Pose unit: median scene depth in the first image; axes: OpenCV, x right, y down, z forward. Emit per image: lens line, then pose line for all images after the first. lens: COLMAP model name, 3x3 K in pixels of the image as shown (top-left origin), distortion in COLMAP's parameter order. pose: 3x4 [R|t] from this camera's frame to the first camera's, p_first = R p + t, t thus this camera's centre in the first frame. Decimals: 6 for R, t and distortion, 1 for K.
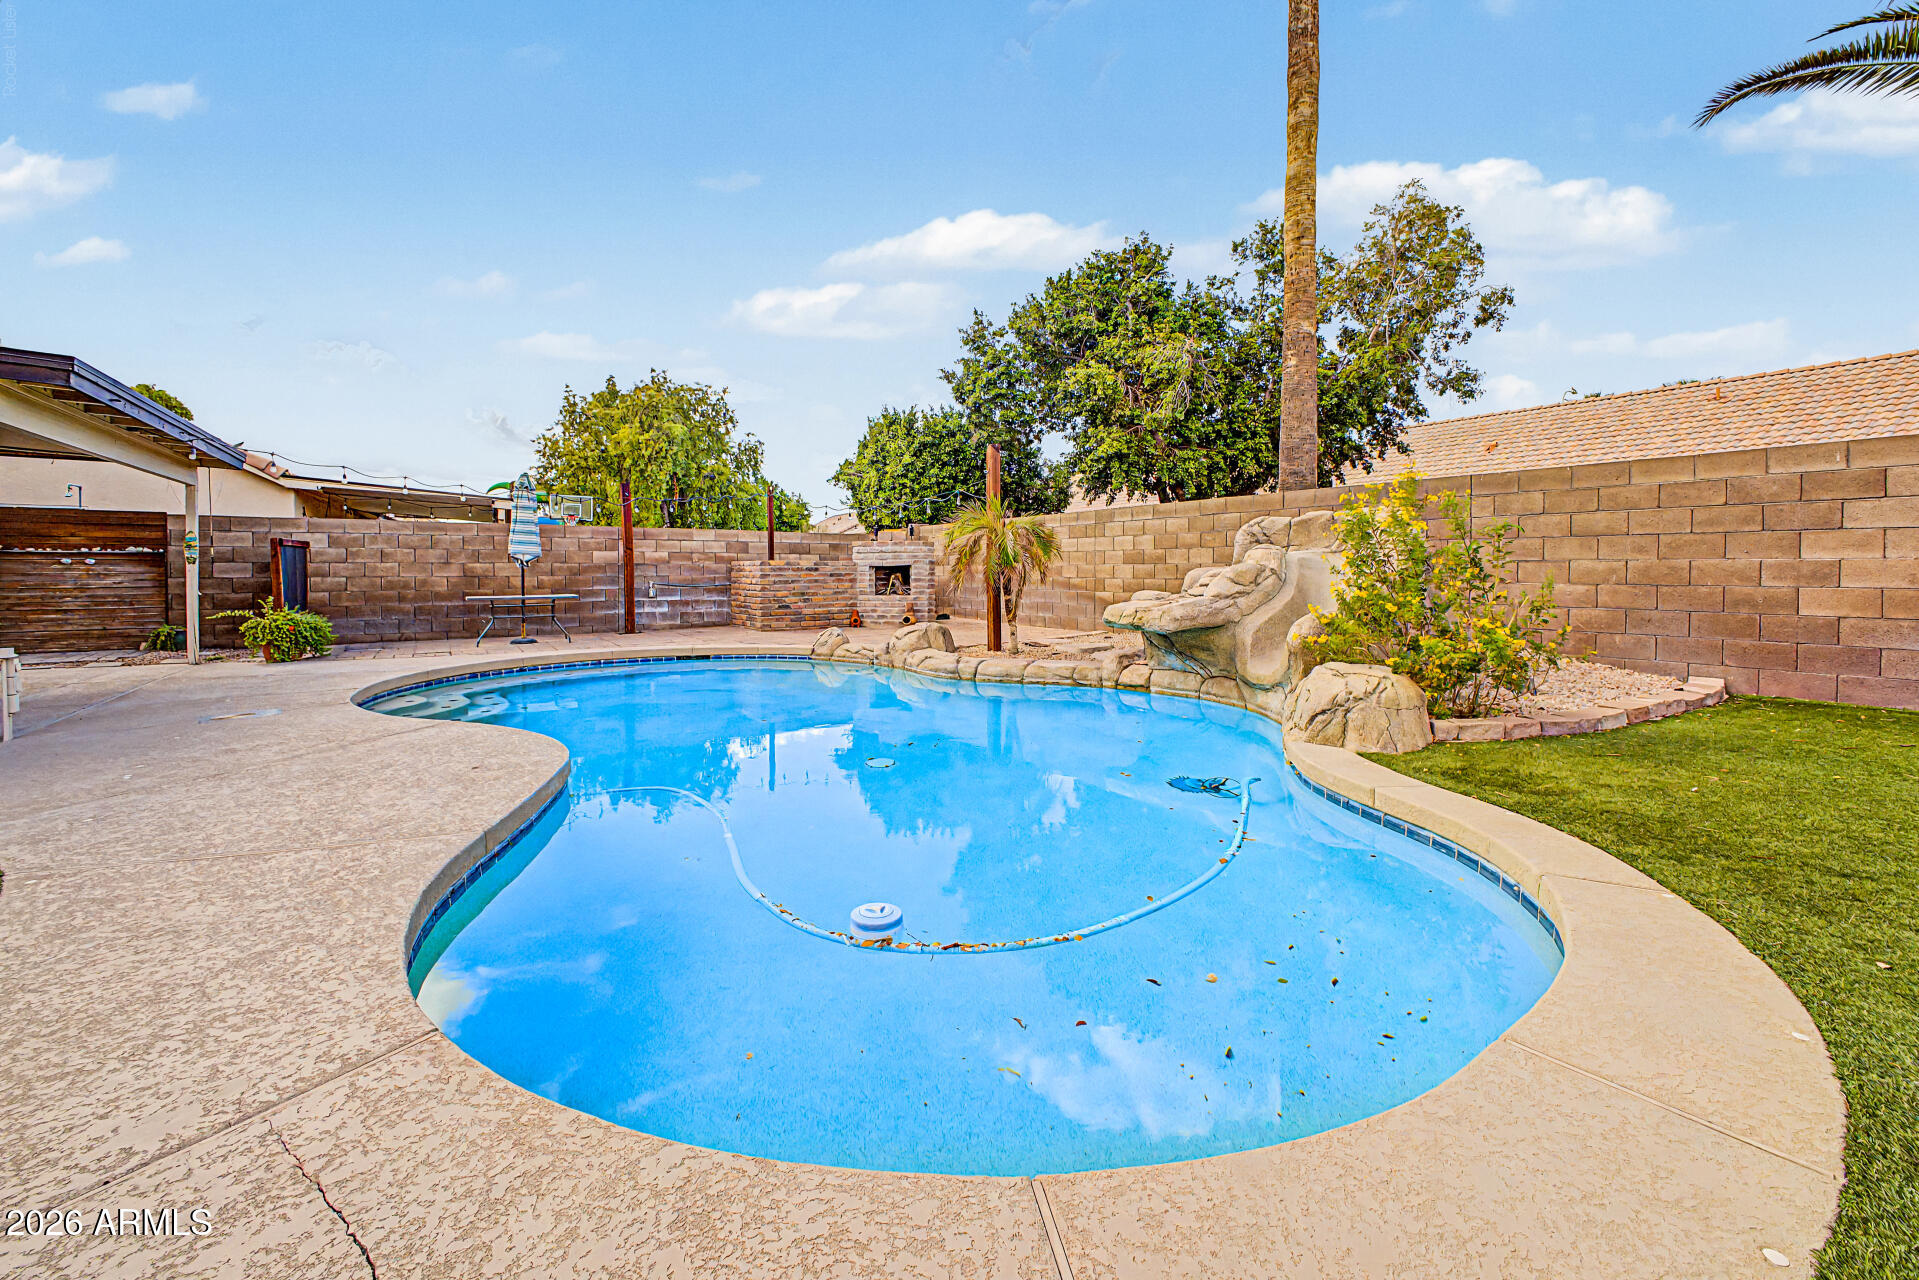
lens RADIAL K [[761.7, 0, 979.0], [0, 761.7, 577.6], [0, 0, 1]] dist [0.000809, 0.000561]
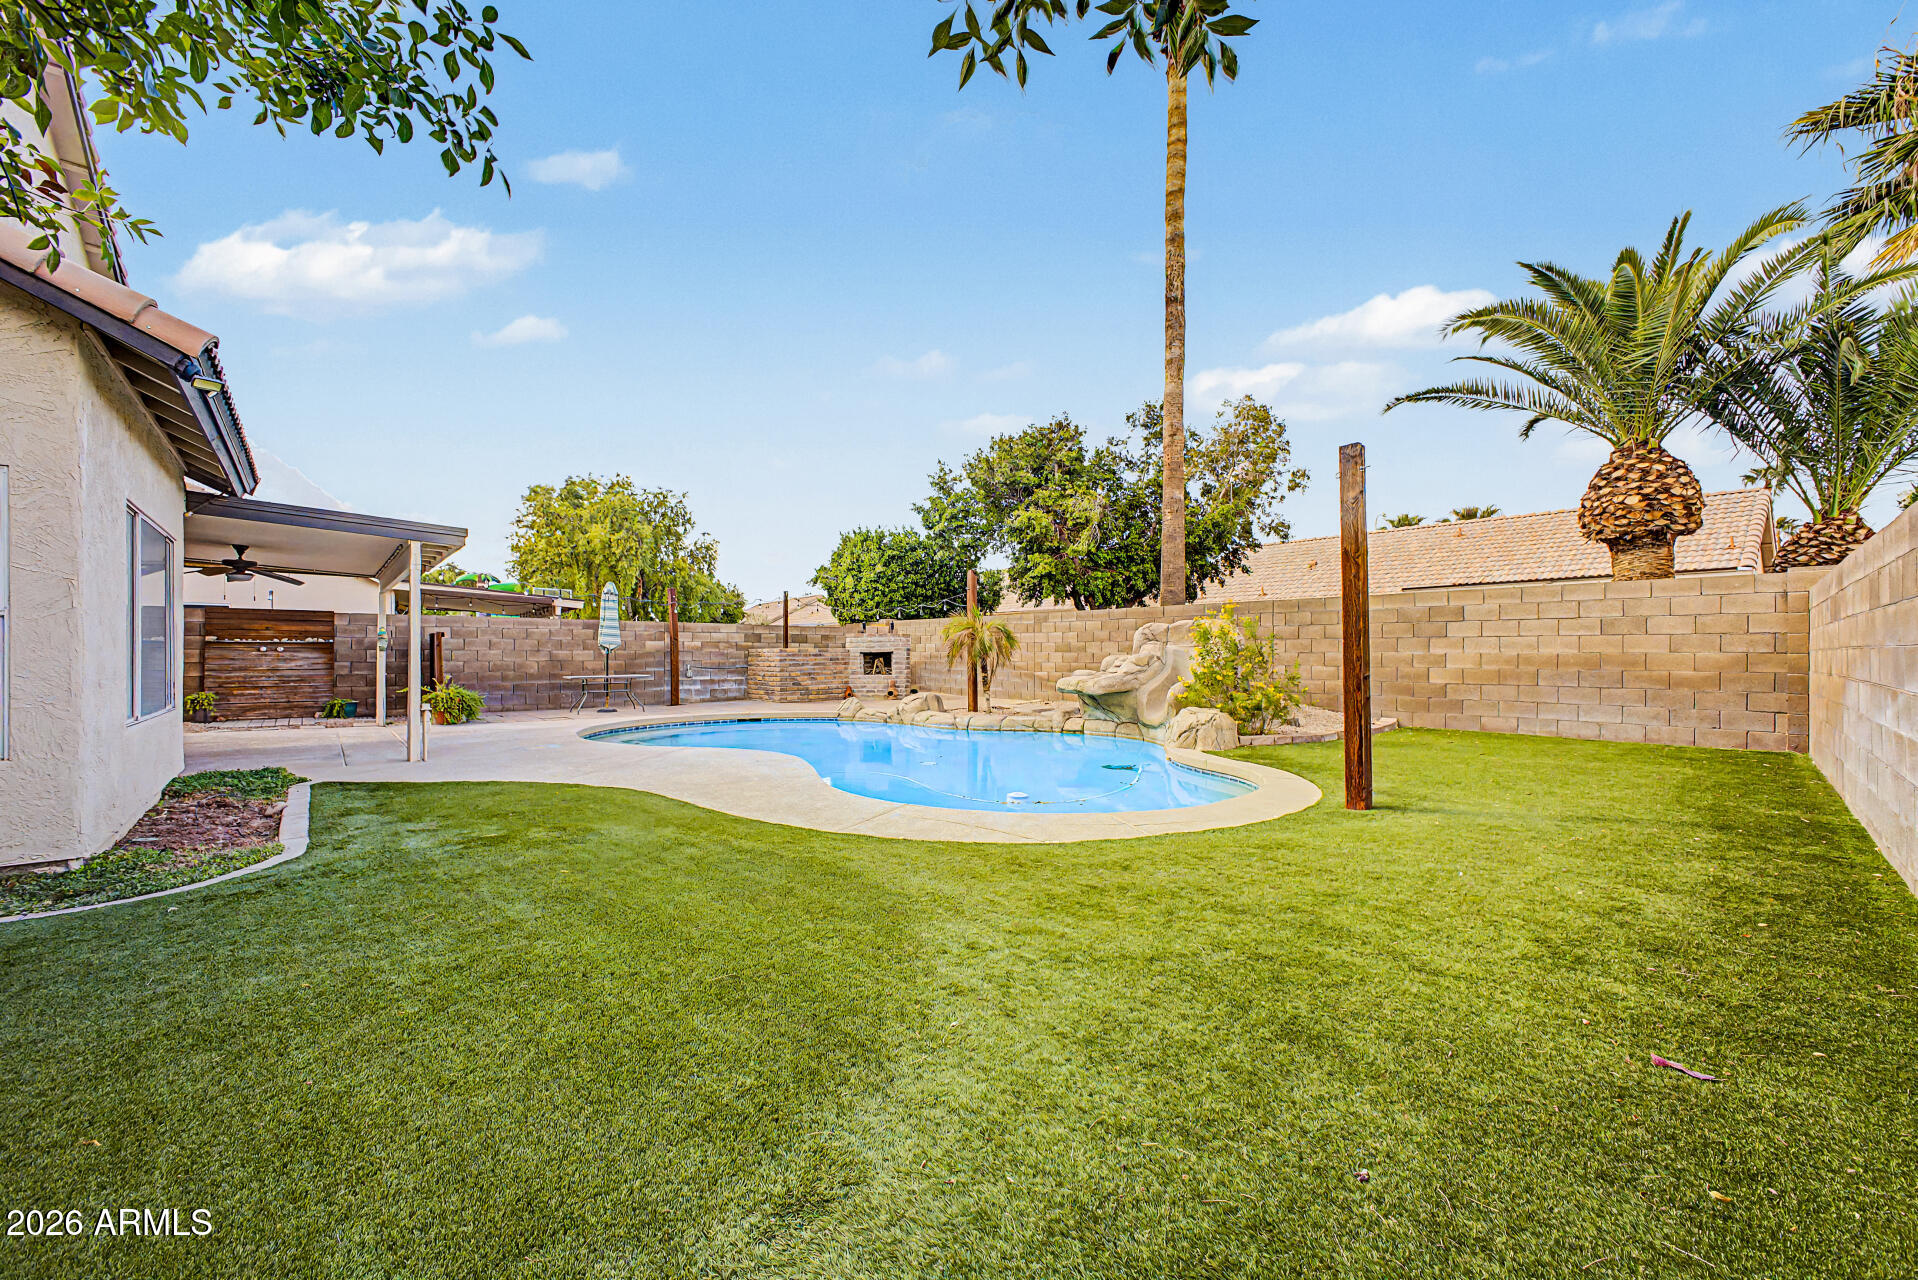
lens RADIAL K [[761.3, 0, 955.8], [0, 761.3, 645.9], [0, 0, 1]] dist [0.000809, 0.000561]
pose [[0.993240, 0.002981, 0.116044, -0.150700], [-0.000599, 0.999789, -0.020557, -0.000480], [-0.116081, 0.020348, 0.993031, -0.366494]]
